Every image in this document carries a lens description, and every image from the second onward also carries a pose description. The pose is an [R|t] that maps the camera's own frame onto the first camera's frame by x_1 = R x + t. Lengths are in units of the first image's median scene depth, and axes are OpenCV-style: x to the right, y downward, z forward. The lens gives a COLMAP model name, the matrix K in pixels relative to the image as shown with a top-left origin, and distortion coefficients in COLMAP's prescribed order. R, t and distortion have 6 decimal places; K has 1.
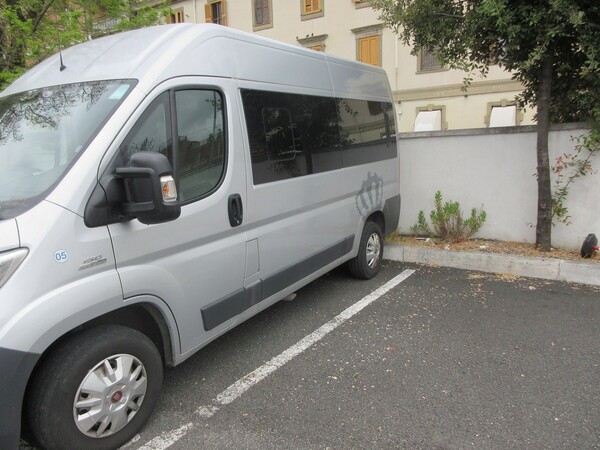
lens RADIAL K [[449.0, 0, 297.4], [0, 449.0, 226.9], [0, 0, 1]] dist [0.002414, 0.005837]
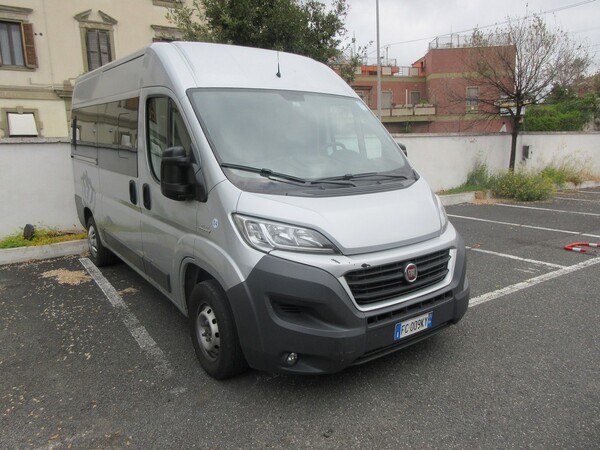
lens RADIAL K [[449.0, 0, 303.3], [0, 449.0, 223.1], [0, 0, 1]] dist [0.002414, 0.005837]
pose [[0.371848, -0.138833, 0.917853, -0.974172], [0.168050, 0.982484, 0.080528, -0.021894], [-0.912956, 0.124301, 0.388665, 0.288801]]
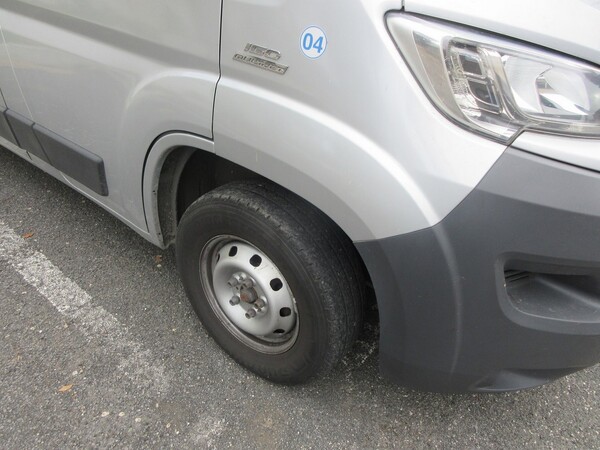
lens RADIAL K [[449.0, 0, 301.9], [0, 449.0, 225.2], [0, 0, 1]] dist [0.002414, 0.005837]
pose [[0.067604, -0.506914, 0.859341, -0.709454], [0.102034, 0.860309, 0.499458, -0.023482], [-0.992481, 0.053917, 0.109882, 0.582180]]
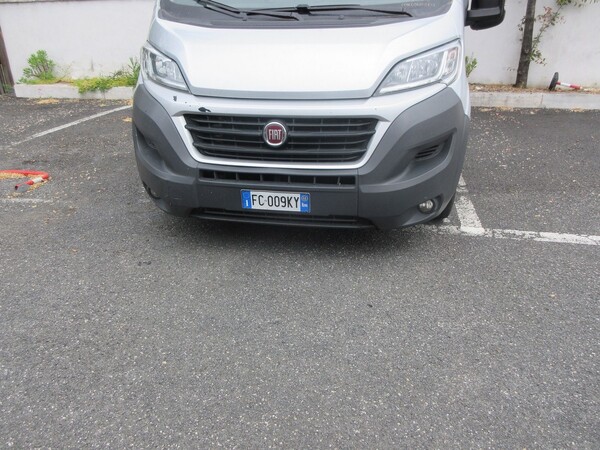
lens RADIAL K [[449.0, 0, 298.2], [0, 449.0, 226.7], [0, 0, 1]] dist [0.002414, 0.005837]
pose [[0.926945, -0.139184, 0.348425, -0.577433], [0.049762, 0.966050, 0.253519, 0.080264], [-0.371882, -0.217660, 0.902401, -0.021154]]
